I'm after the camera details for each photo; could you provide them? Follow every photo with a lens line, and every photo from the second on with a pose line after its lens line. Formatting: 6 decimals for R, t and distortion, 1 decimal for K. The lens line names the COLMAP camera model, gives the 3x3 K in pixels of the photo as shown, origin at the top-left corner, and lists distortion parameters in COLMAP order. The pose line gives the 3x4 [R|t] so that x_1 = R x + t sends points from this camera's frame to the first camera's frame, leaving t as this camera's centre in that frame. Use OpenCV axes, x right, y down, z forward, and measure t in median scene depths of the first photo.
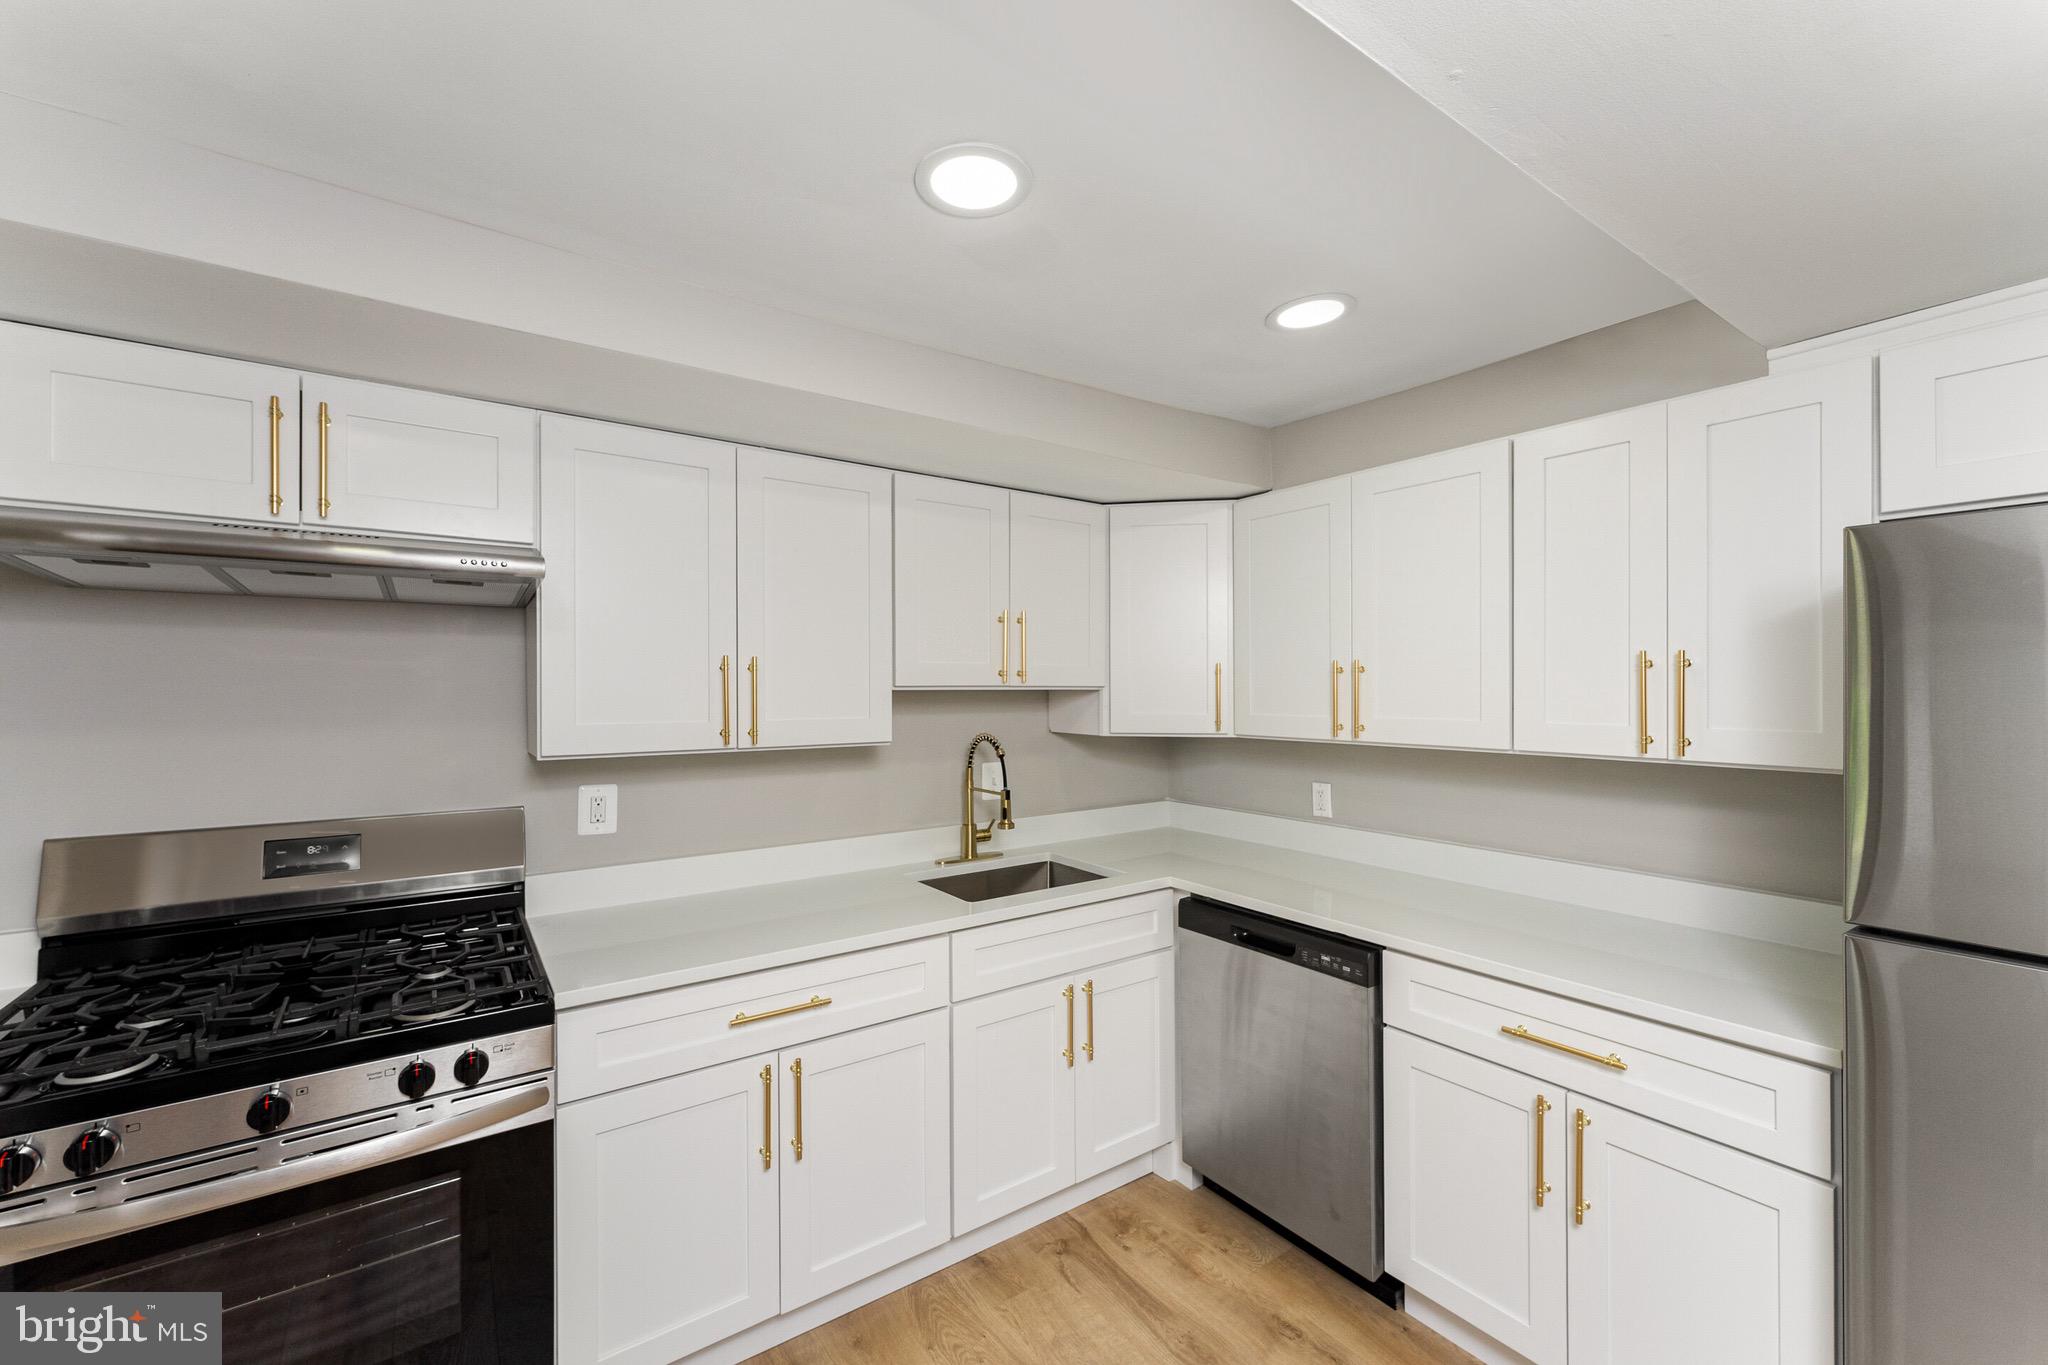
lens RADIAL K [[827.1, 0, 1026.2], [0, 827.1, 684.1], [0, 0, 1]] dist [-0.001015, -0.000121]
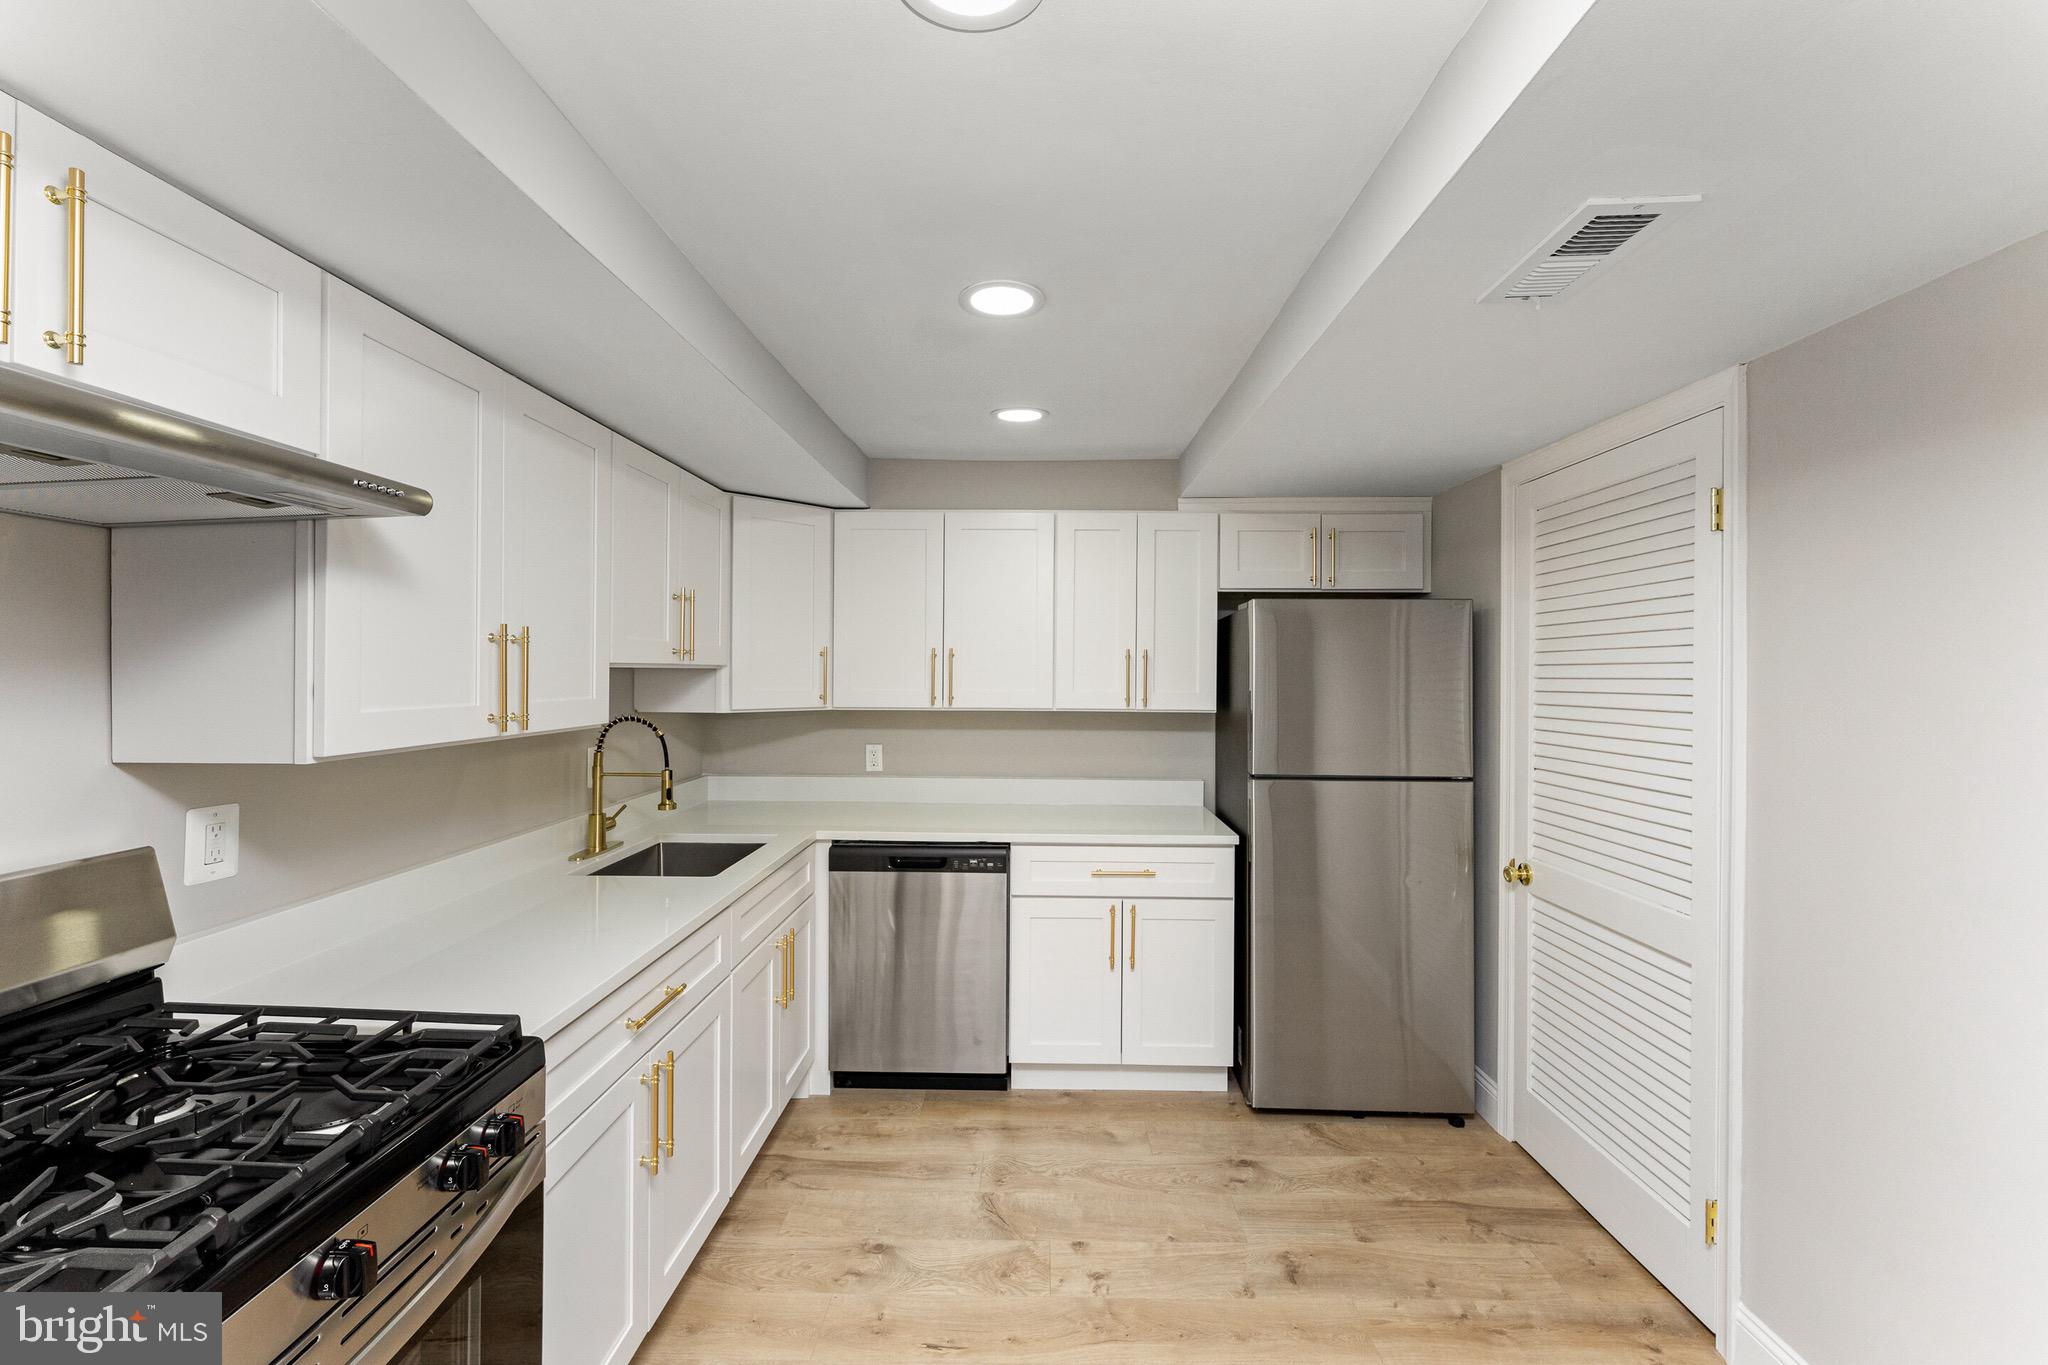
lens RADIAL K [[830.5, 0, 1027.4], [0, 830.5, 668.6], [0, 0, 1]] dist [-0.000231, -0.000133]
pose [[0.596289, 0.010683, 0.802698, -0.670691], [-0.010816, 0.999928, -0.005274, 0.010870], [-0.802697, -0.005537, 0.596362, 0.083696]]
